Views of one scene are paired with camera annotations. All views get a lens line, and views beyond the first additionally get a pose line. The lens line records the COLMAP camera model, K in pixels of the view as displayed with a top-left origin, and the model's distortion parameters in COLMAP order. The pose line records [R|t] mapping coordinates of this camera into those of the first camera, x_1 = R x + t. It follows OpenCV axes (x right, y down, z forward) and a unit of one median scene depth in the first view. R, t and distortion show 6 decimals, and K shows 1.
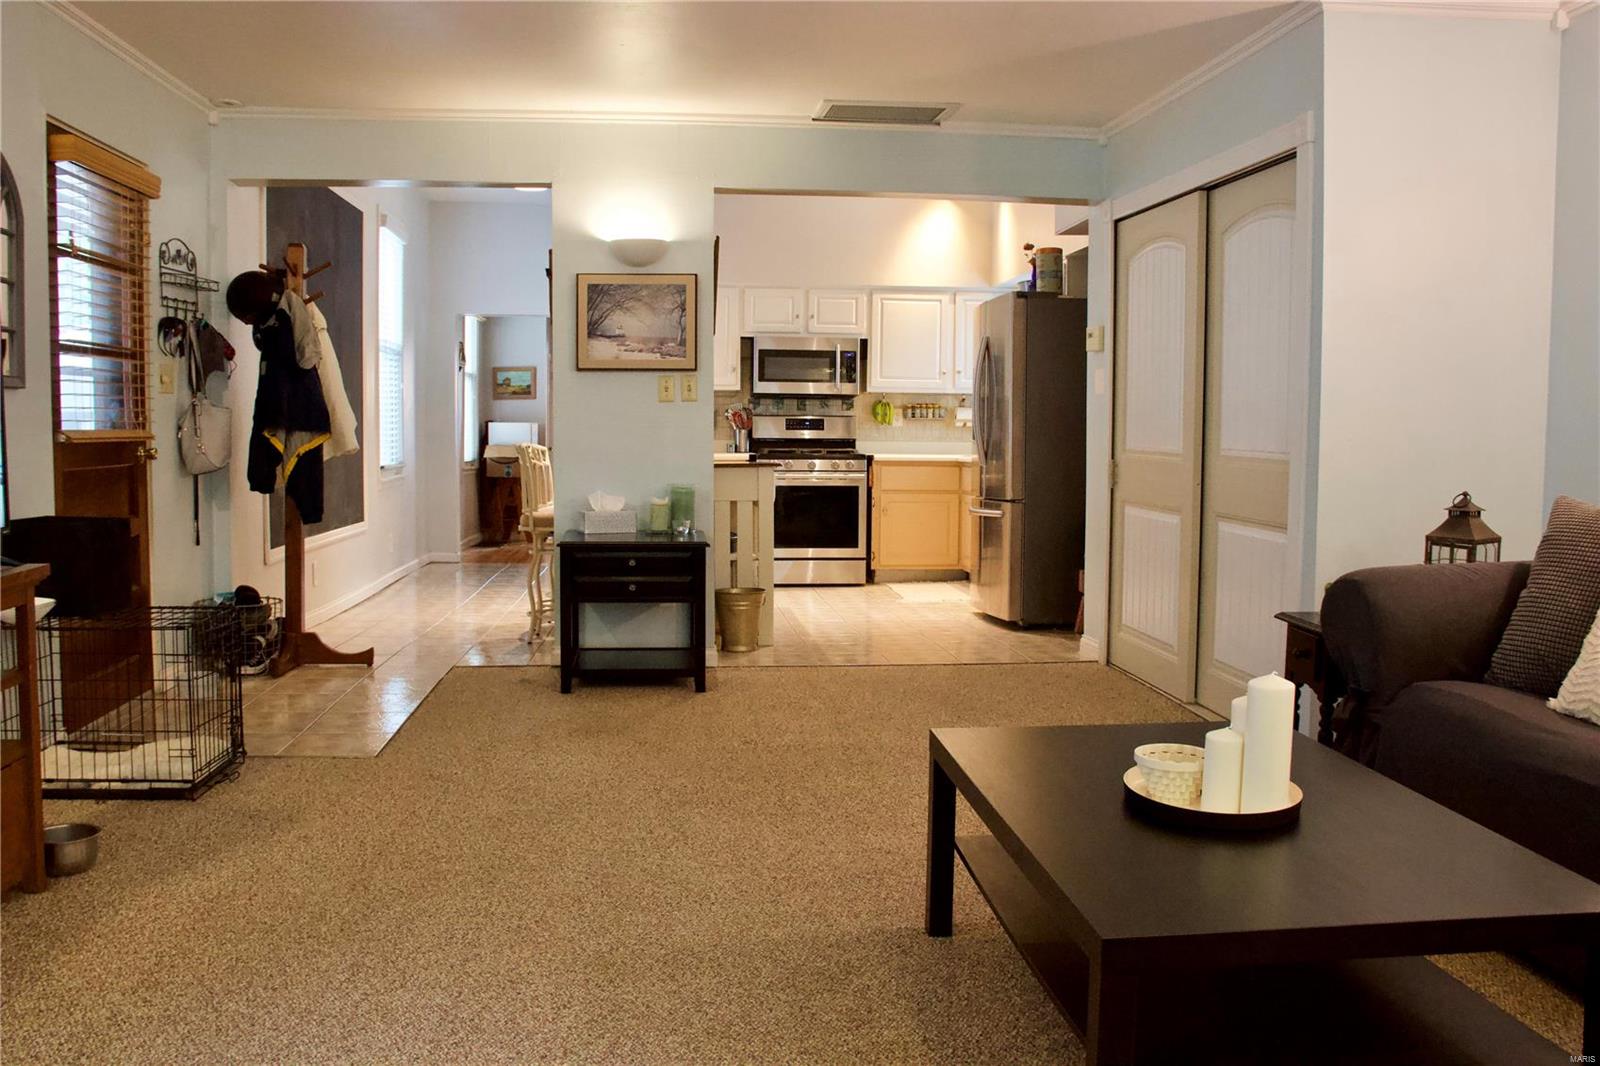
lens RADIAL K [[1327.8, 0, 795.0], [0, 1327.8, 537.2], [0, 0, 1]] dist [-0.172809, 0.125573]
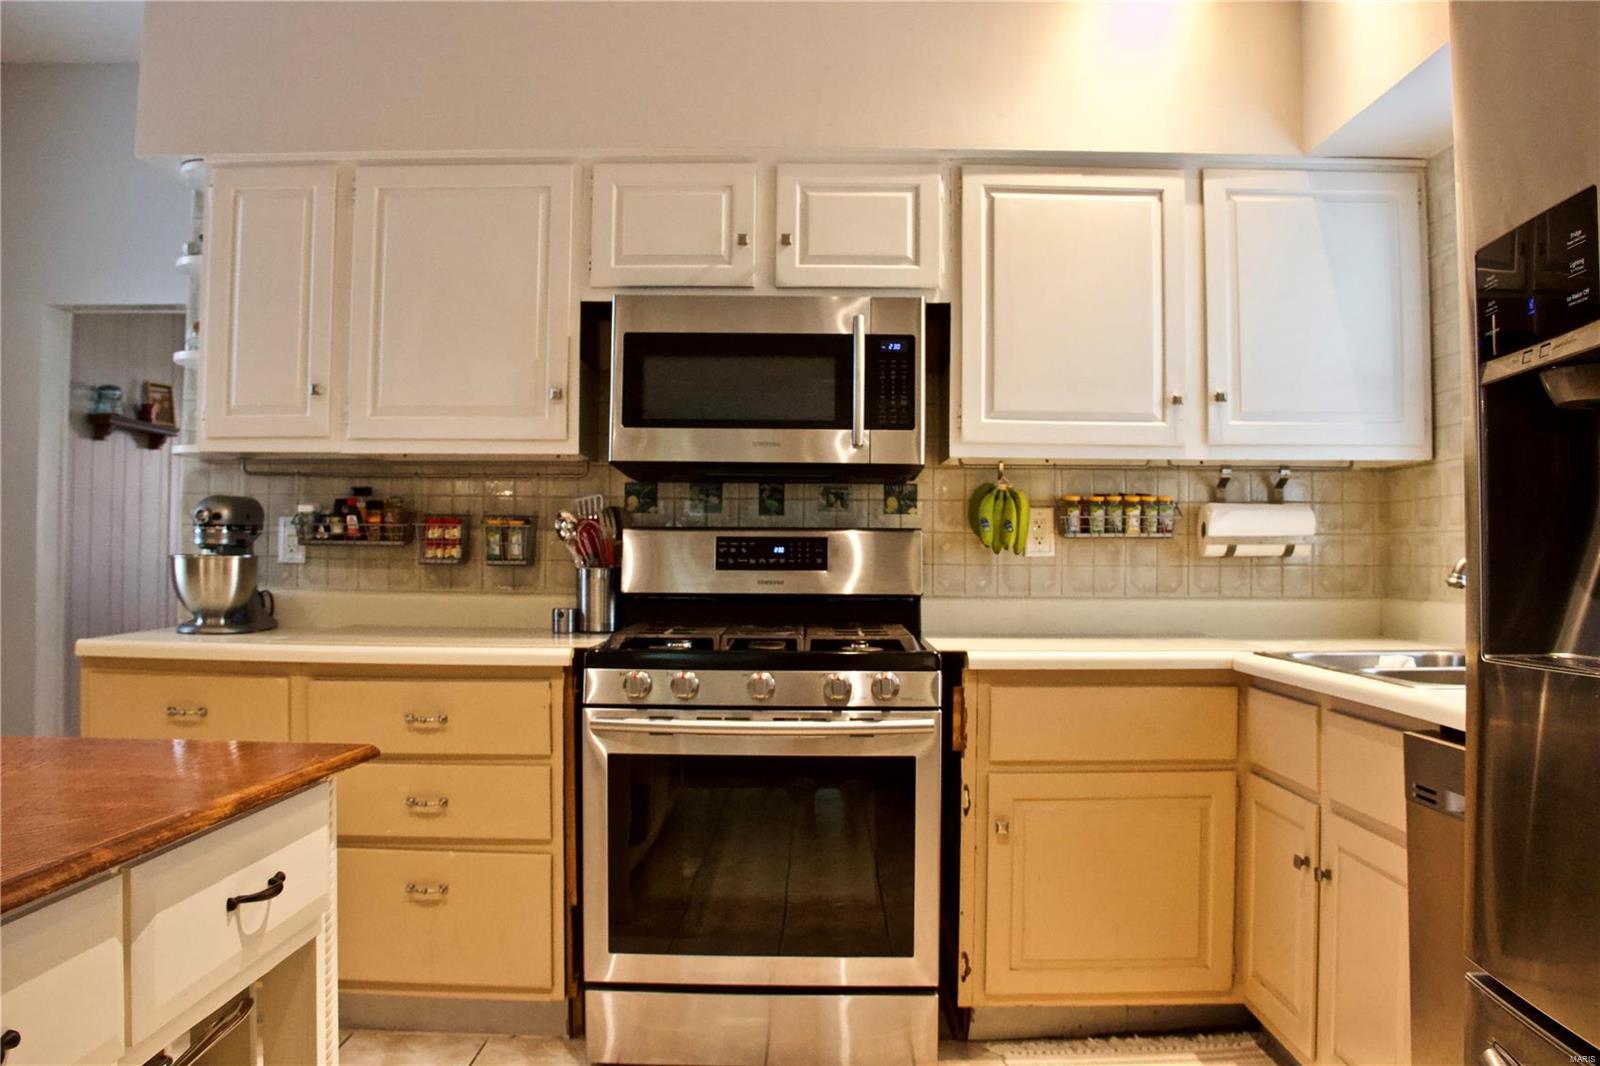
lens RADIAL K [[1327.8, 0, 793.2], [0, 1327.8, 521.7], [0, 0, 1]] dist [-0.172809, 0.125573]
pose [[0.994422, -0.003911, -0.105407, 0.050198], [-0.006167, 0.995447, -0.095118, -0.060965], [0.105299, 0.095237, 0.989870, 0.662614]]
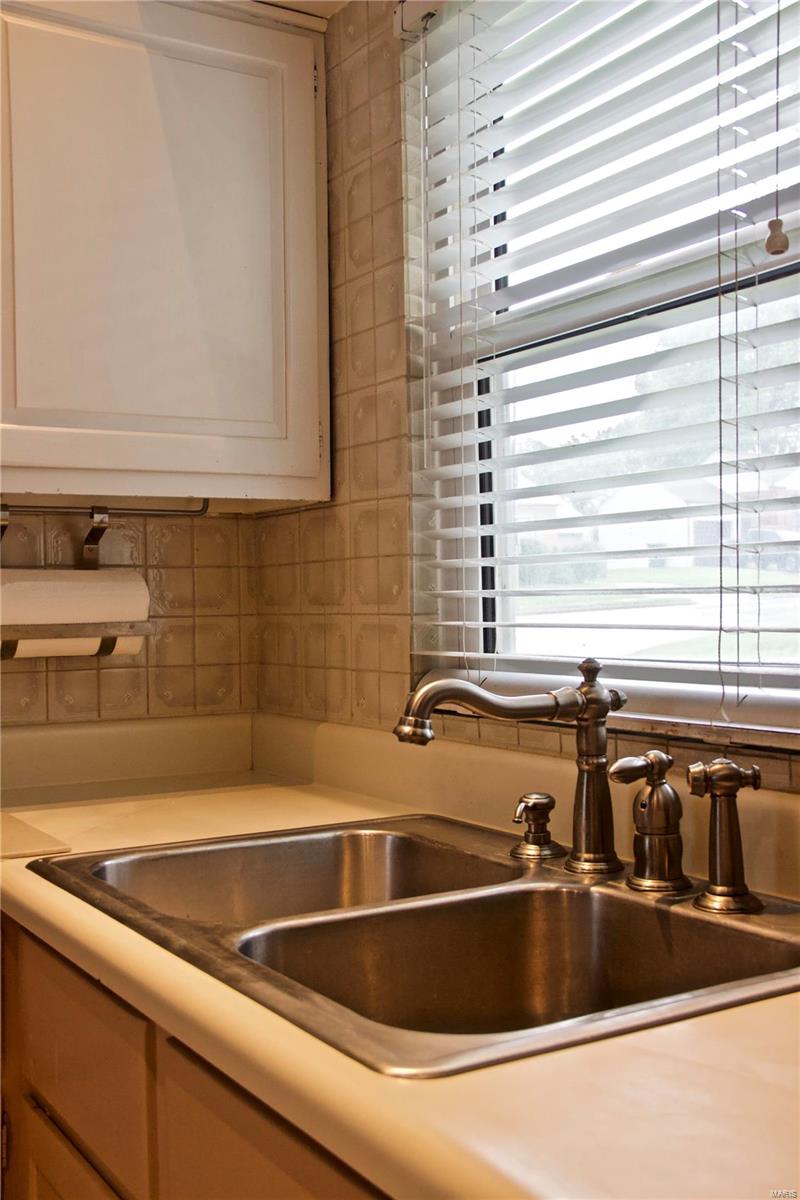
lens RADIAL K [[1307.9, 0, 398.0], [0, 1307.9, 602.4], [0, 0, 1]] dist [-0.051694, 0.000000]
pose [[0.899360, -0.018610, 0.436812, 0.096754], [0.050444, 0.996838, -0.061391, -0.079363], [-0.434289, 0.077247, 0.897455, 0.813603]]
